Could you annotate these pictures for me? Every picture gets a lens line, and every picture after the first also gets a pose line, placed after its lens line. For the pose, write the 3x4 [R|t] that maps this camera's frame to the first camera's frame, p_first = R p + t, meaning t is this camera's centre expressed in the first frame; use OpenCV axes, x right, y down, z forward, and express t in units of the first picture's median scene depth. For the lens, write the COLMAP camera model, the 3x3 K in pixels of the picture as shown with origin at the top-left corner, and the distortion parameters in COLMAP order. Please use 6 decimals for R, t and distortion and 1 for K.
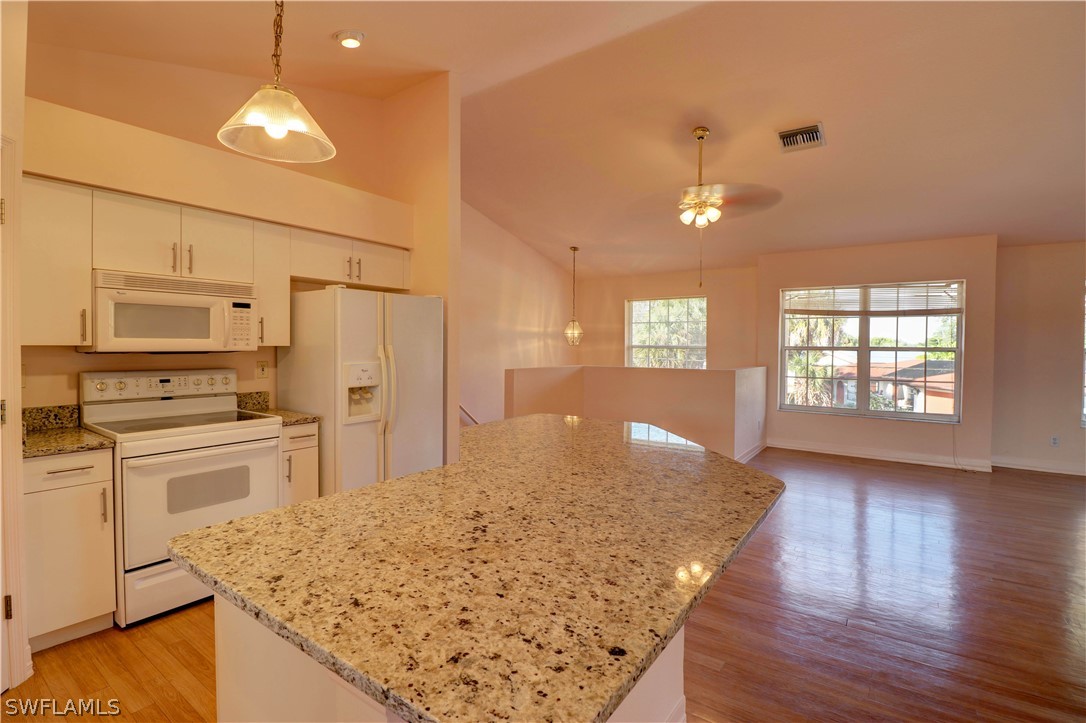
lens RADIAL K [[502.9, 0, 535.7], [0, 502.9, 354.7], [0, 0, 1]] dist [0.001081, -0.013842]
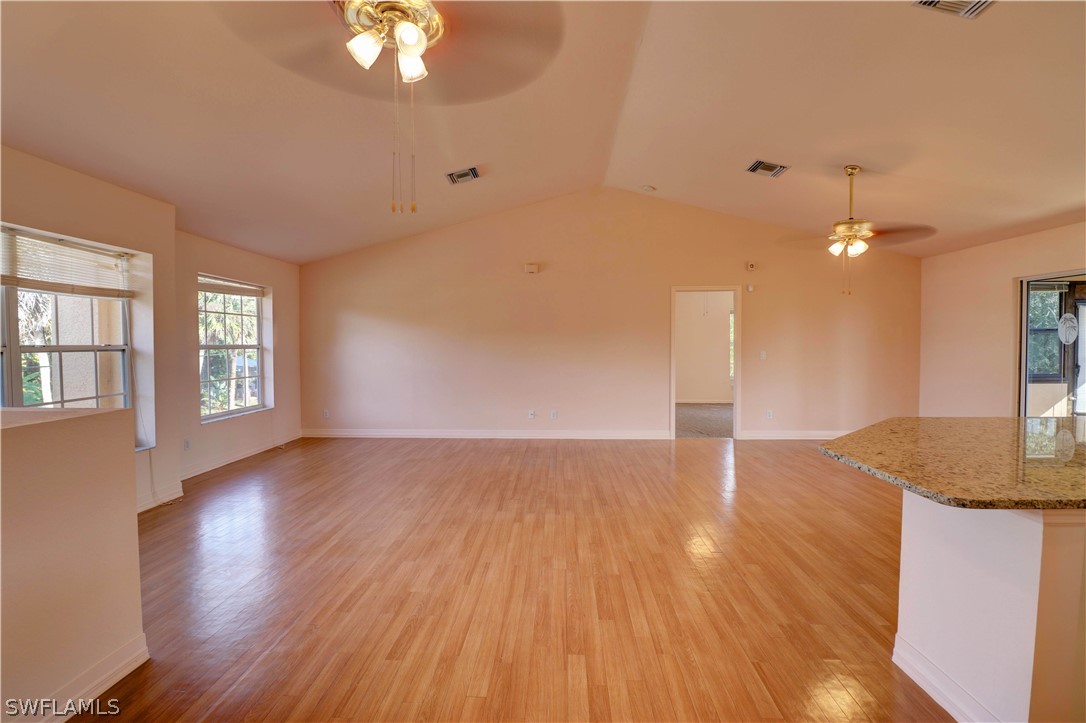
lens RADIAL K [[502.9, 0, 535.7], [0, 502.9, 354.7], [0, 0, 1]] dist [0.001081, -0.013842]
pose [[-0.547591, -0.023471, 0.836417, -0.171112], [0.016549, 0.999107, 0.038871, -0.035496], [-0.836582, 0.035127, -0.546714, 1.714624]]
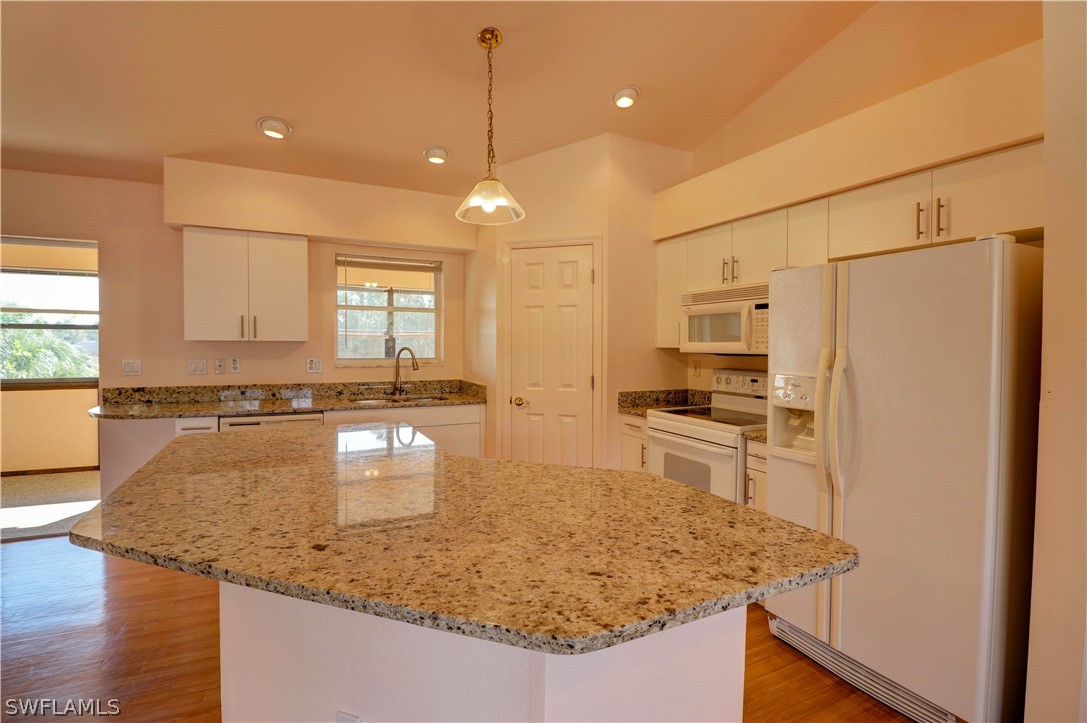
lens RADIAL K [[503.3, 0, 536.2], [0, 503.3, 354.7], [0, 0, 1]] dist [0.001081, -0.013842]
pose [[-0.466942, 0.008163, -0.884250, 0.452119], [-0.026723, 0.999370, 0.023338, -0.017500], [0.883884, 0.034528, -0.466430, 1.065801]]
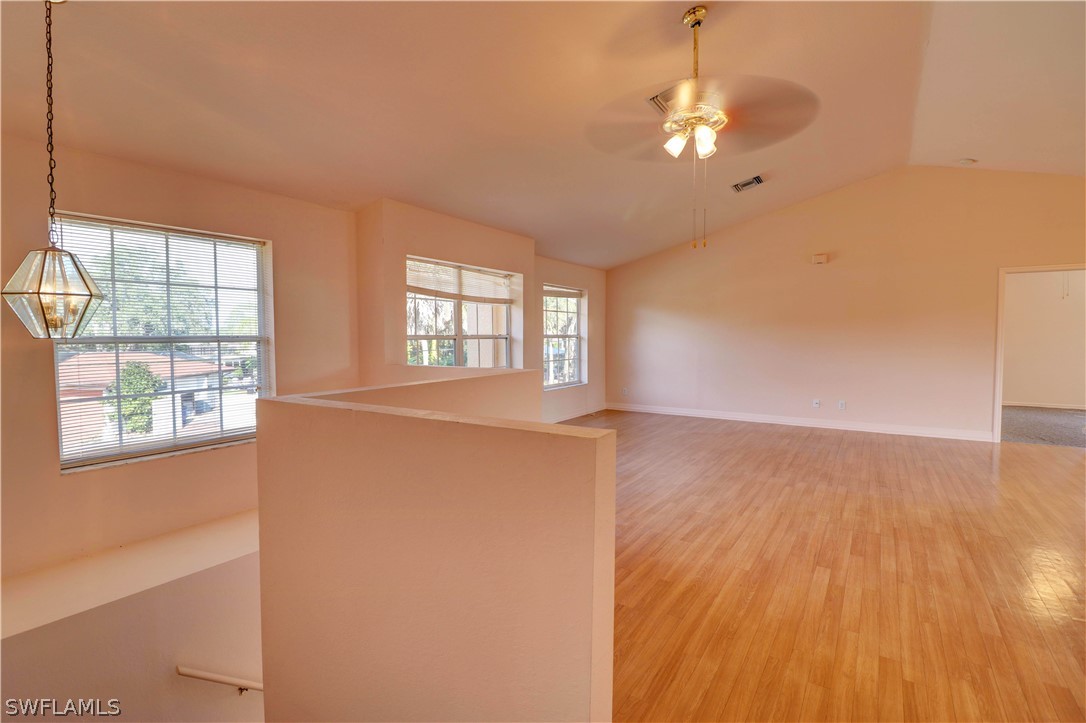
lens RADIAL K [[504.4, 0, 537.5], [0, 504.4, 356.5], [0, 0, 1]] dist [0.002310, -0.014663]
pose [[-0.036279, -0.048950, 0.998142, -0.532977], [0.023674, 0.998477, 0.049827, -0.038668], [-0.999061, 0.025438, -0.035065, 1.857441]]
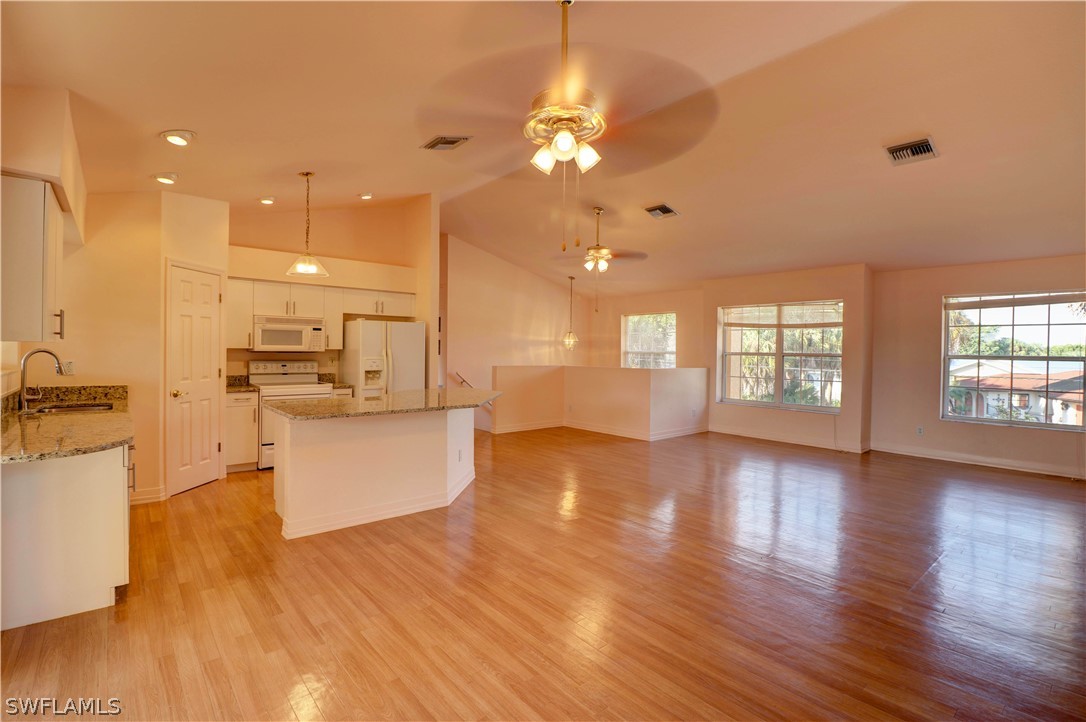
lens RADIAL K [[502.9, 0, 535.7], [0, 502.9, 354.2], [0, 0, 1]] dist [0.001081, -0.013842]
pose [[0.969743, 0.006933, -0.244028, 0.772201], [-0.010266, 0.999871, -0.012389, 0.019379], [0.243911, 0.014519, 0.969689, -0.760559]]
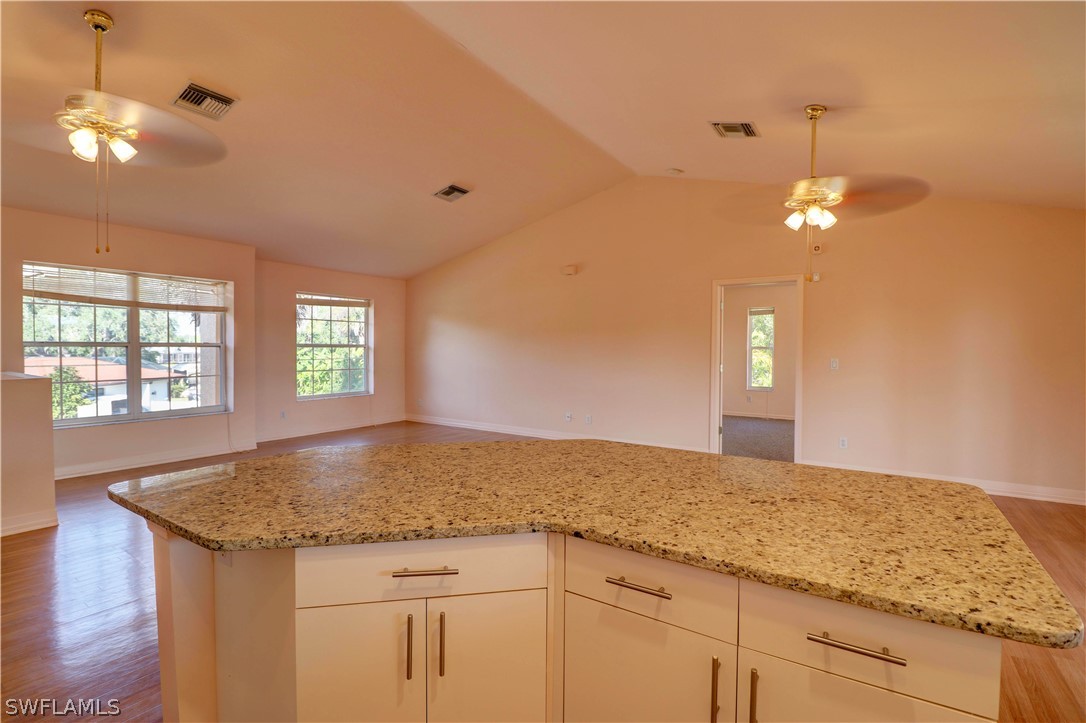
lens RADIAL K [[502.9, 0, 535.7], [0, 502.9, 354.7], [0, 0, 1]] dist [0.001081, -0.013842]
pose [[-0.037990, -0.024698, 0.998973, -0.526133], [0.011989, 0.999611, 0.025170, -0.015655], [-0.999206, 0.012933, -0.037679, 0.679695]]
